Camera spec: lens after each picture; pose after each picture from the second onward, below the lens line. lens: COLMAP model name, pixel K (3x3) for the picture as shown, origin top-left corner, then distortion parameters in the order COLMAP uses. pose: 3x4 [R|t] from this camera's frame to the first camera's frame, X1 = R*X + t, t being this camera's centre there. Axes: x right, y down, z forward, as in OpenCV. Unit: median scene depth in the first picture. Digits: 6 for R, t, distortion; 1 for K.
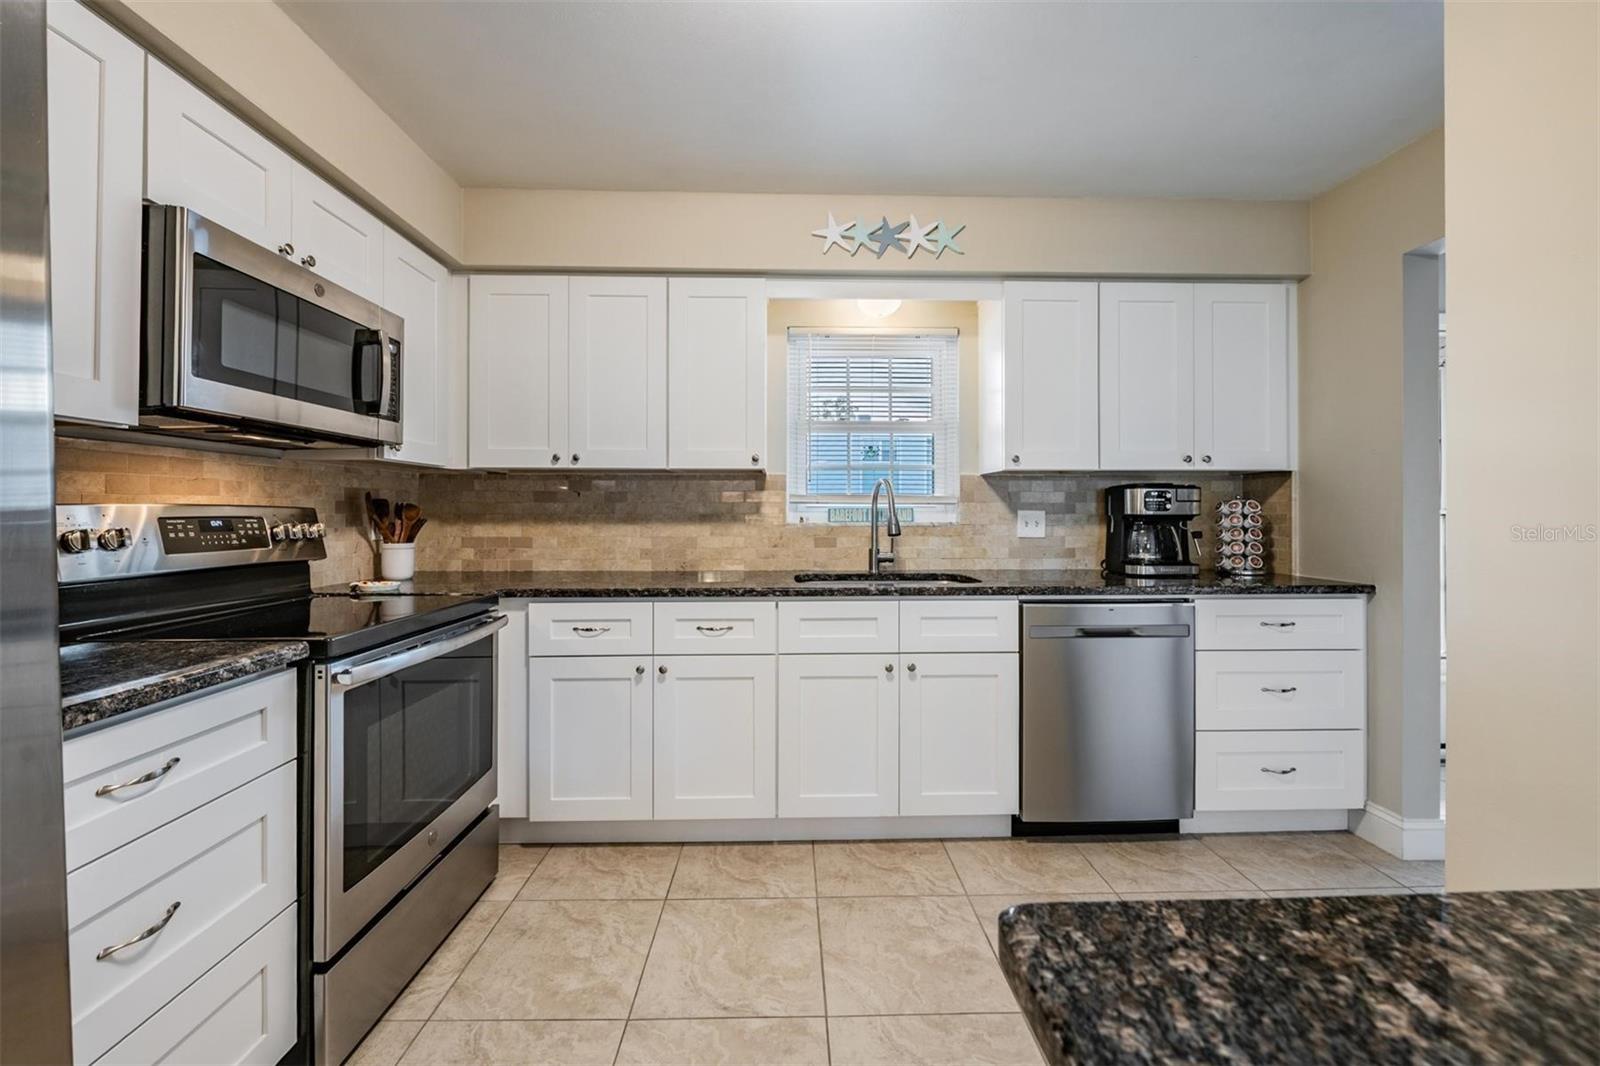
lens RADIAL K [[631.4, 0, 798.0], [0, 631.4, 512.8], [0, 0, 1]] dist [0.001236, -0.002352]
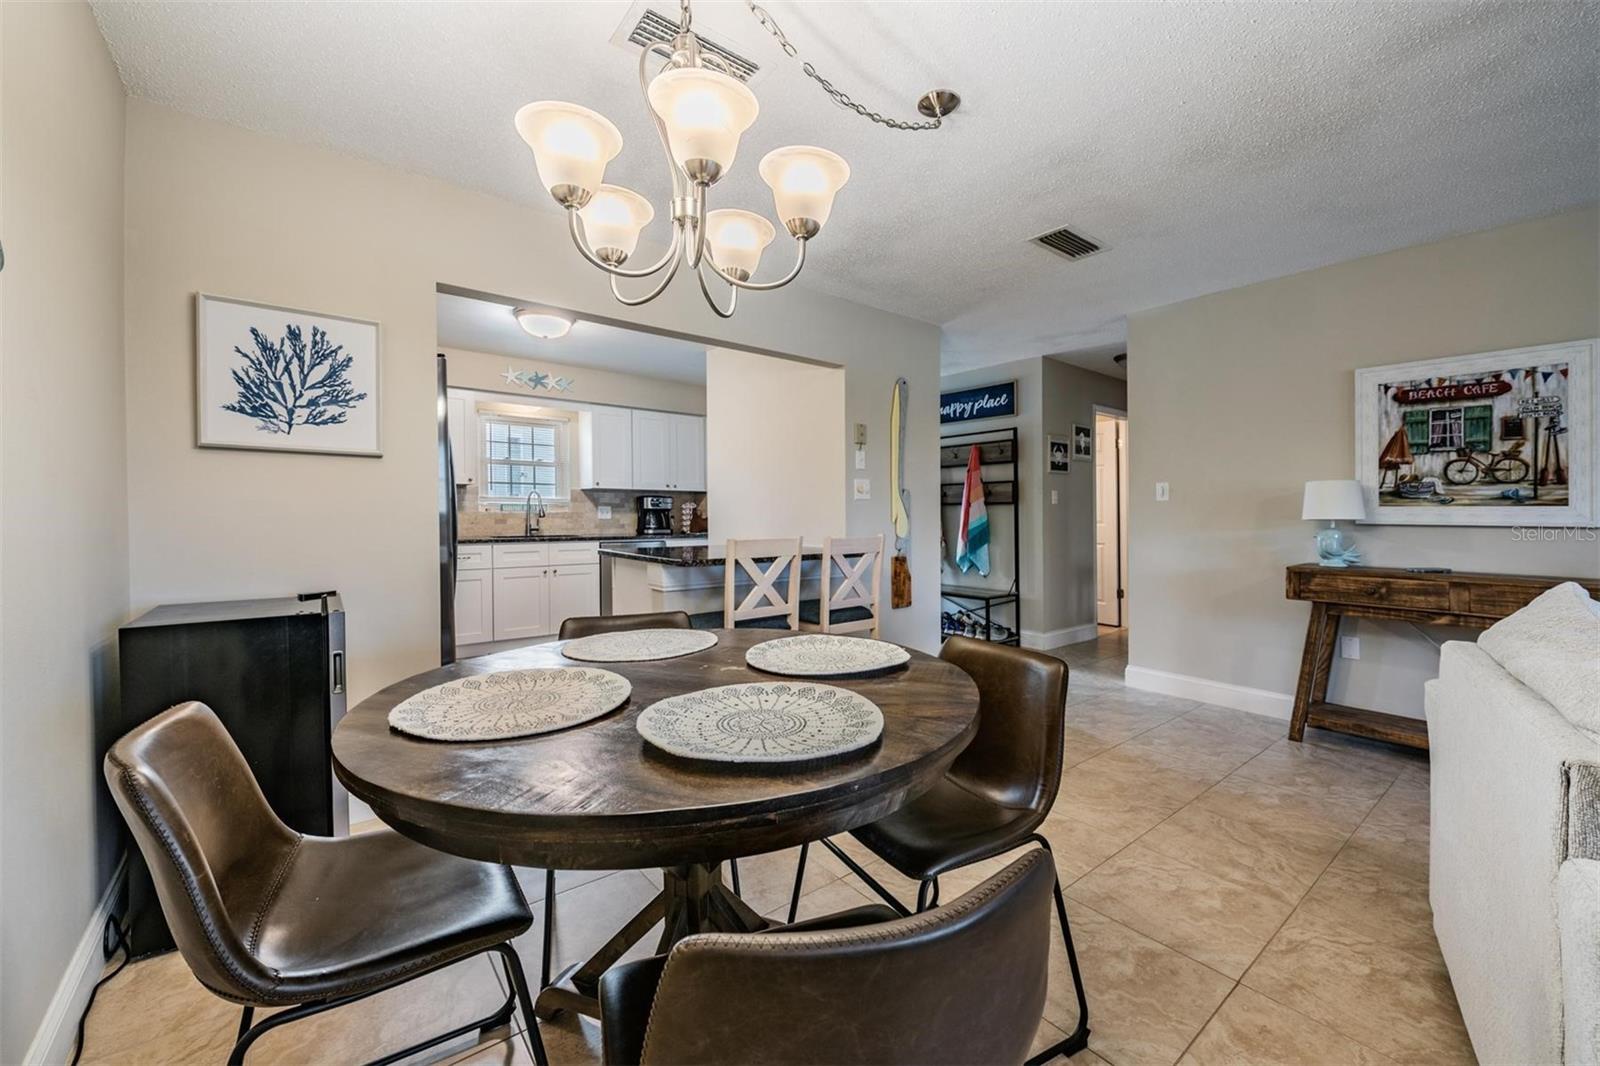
lens RADIAL K [[631.4, 0, 801.7], [0, 631.4, 499.4], [0, 0, 1]] dist [0.001236, -0.002352]
pose [[0.798545, 0.017342, 0.601686, -0.460293], [-0.006310, 0.999771, -0.020441, 0.013864], [-0.601903, 0.012526, 0.798471, -1.323783]]
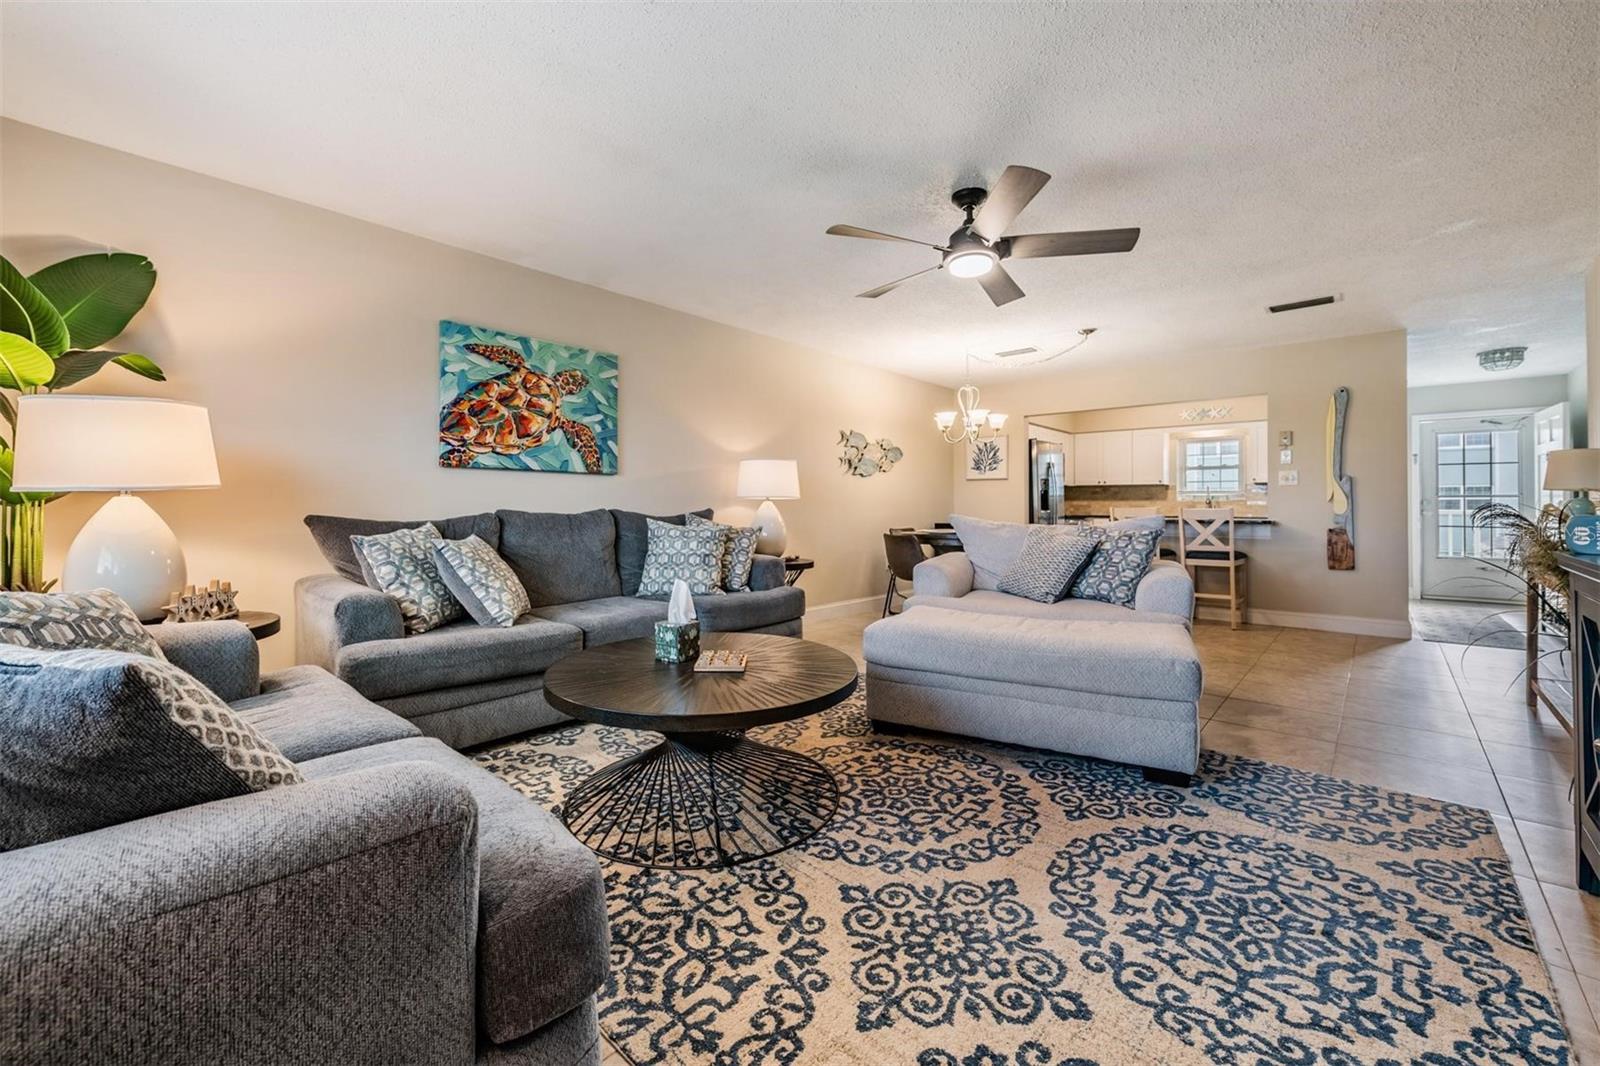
lens RADIAL K [[631.4, 0, 791.6], [0, 631.4, 493.8], [0, 0, 1]] dist [0.001236, -0.002352]
pose [[0.717681, -0.011509, -0.696277, 0.900847], [-0.003917, 0.999781, -0.020562, 0.062706], [0.696361, 0.017484, 0.717479, -2.913944]]
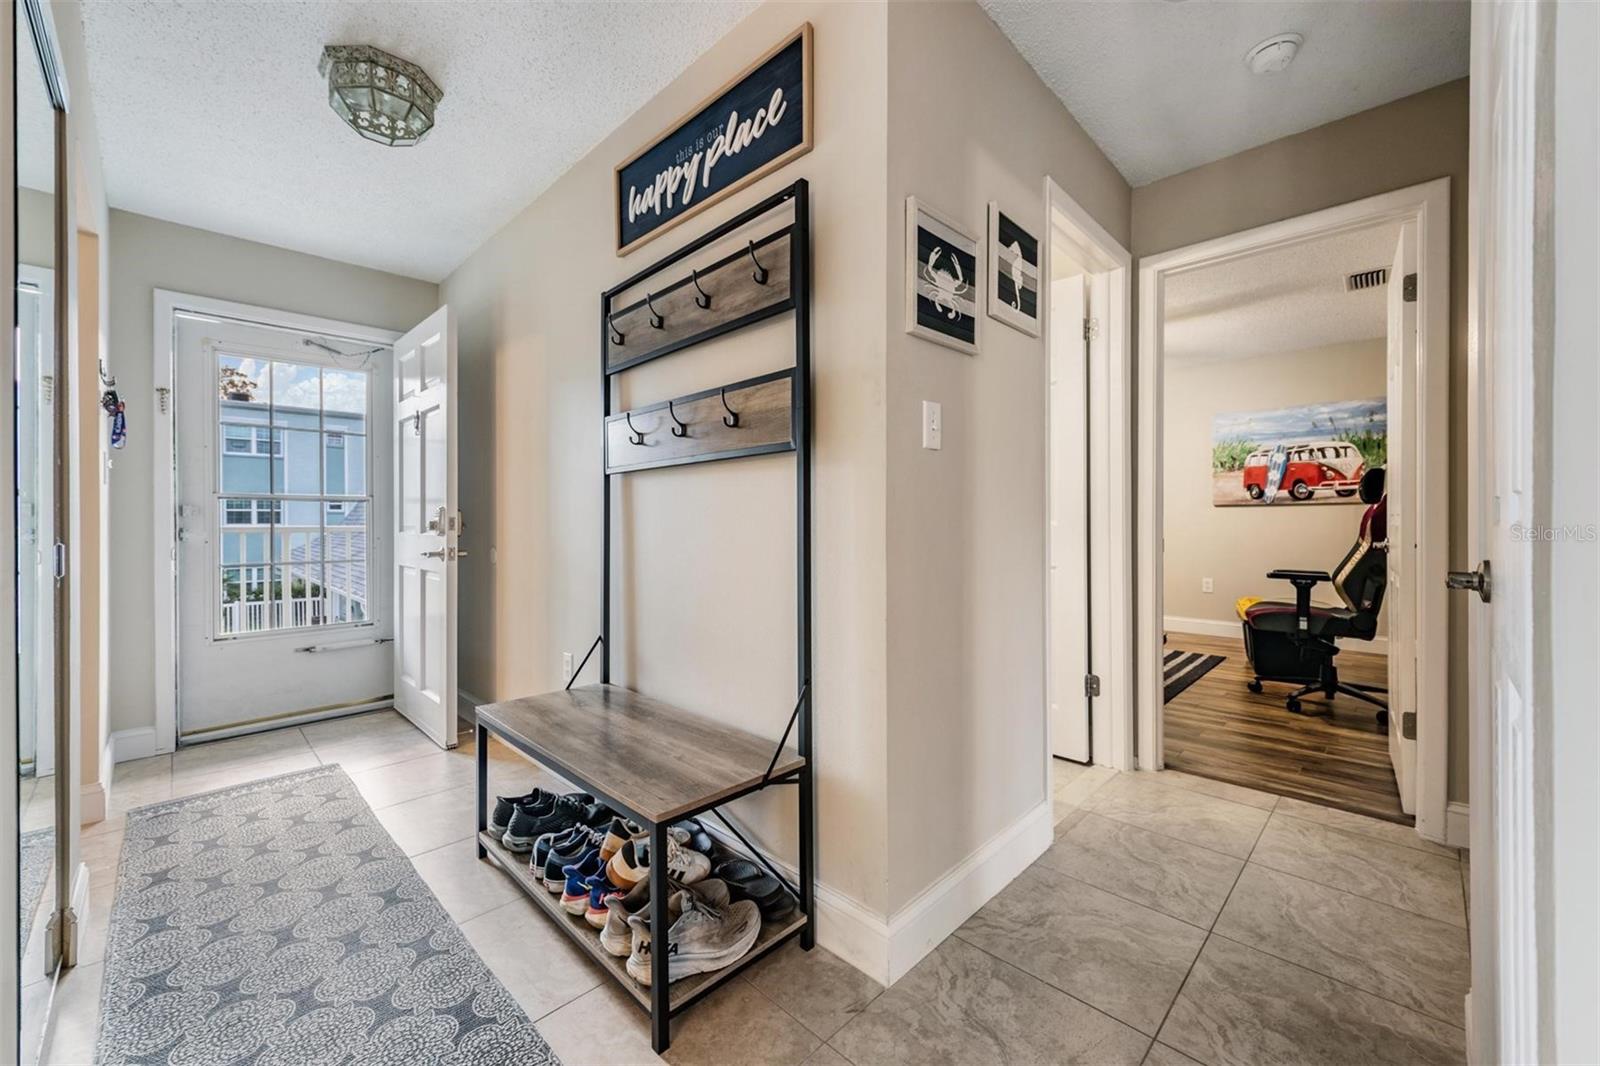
lens RADIAL K [[631.4, 0, 806.4], [0, 631.4, 523.1], [0, 0, 1]] dist [0.001236, -0.002352]
pose [[0.709650, 0.007342, 0.704516, 0.963108], [-0.003385, 0.999970, -0.007012, 0.061163], [-0.704546, 0.002591, 0.709654, -0.499955]]
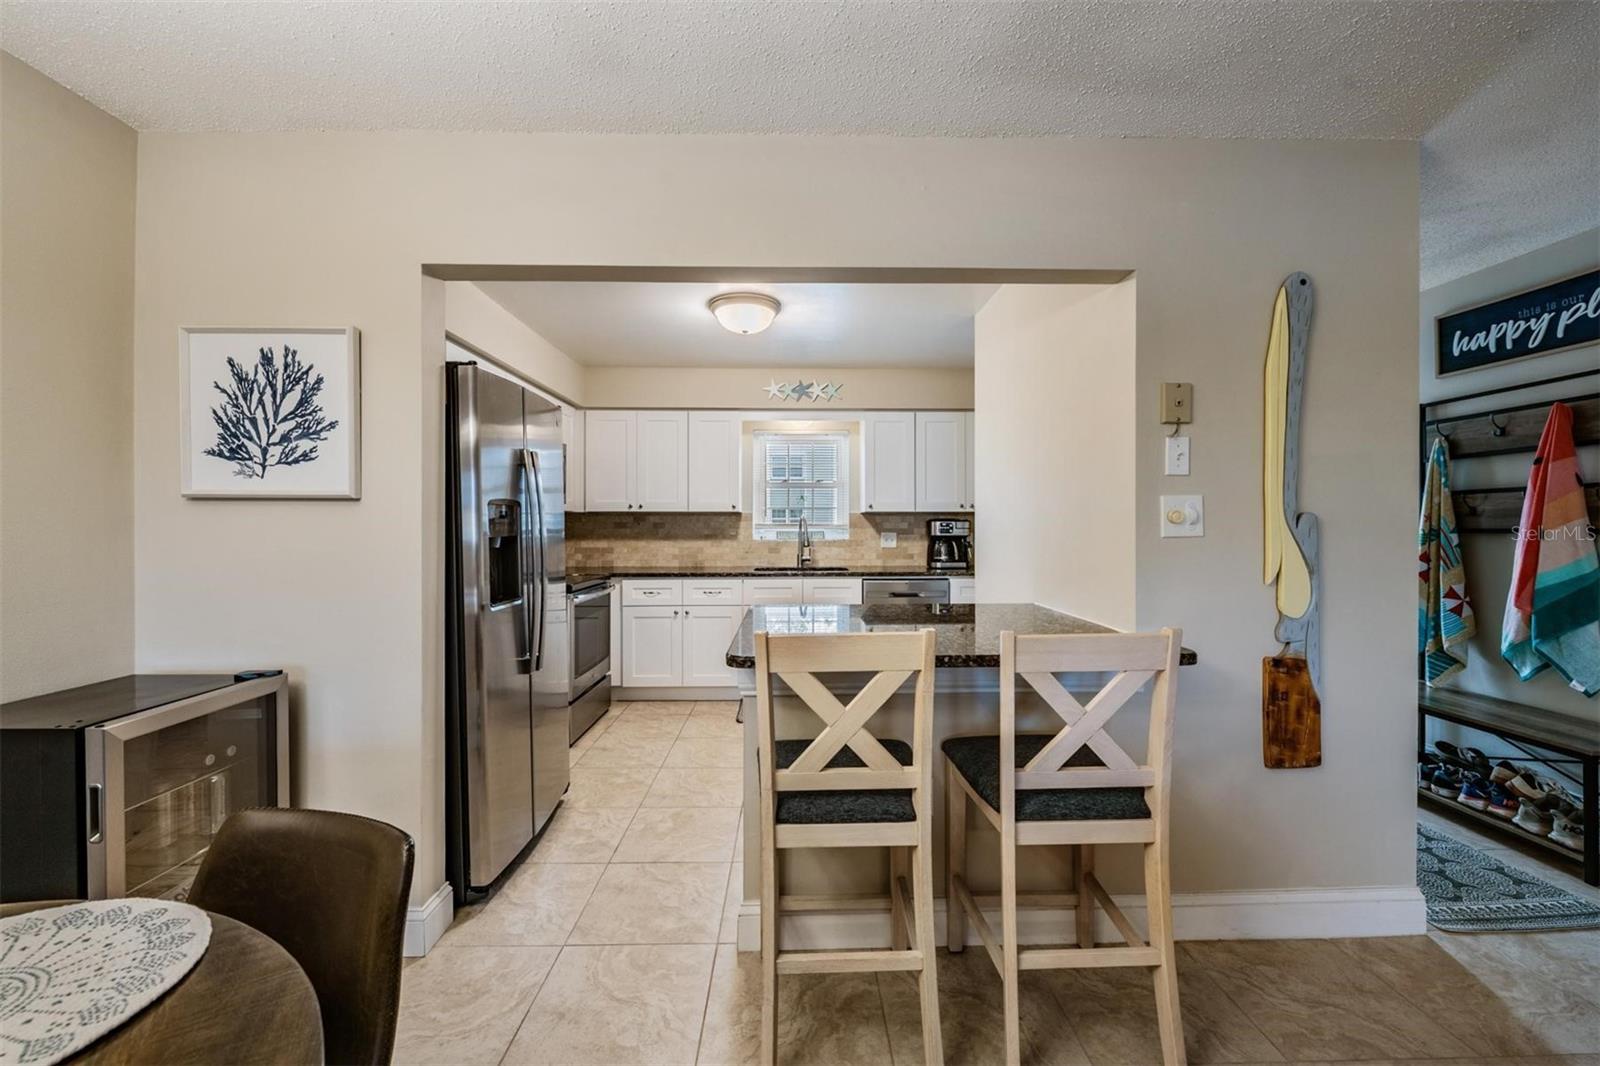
lens RADIAL K [[631.4, 0, 804.1], [0, 631.4, 527.7], [0, 0, 1]] dist [0.001236, -0.002352]
pose [[0.999999, -0.001408, 0.000161, 0.146789], [0.001407, 0.999968, 0.007872, -0.037357], [-0.000172, -0.007872, 0.999969, -0.931887]]
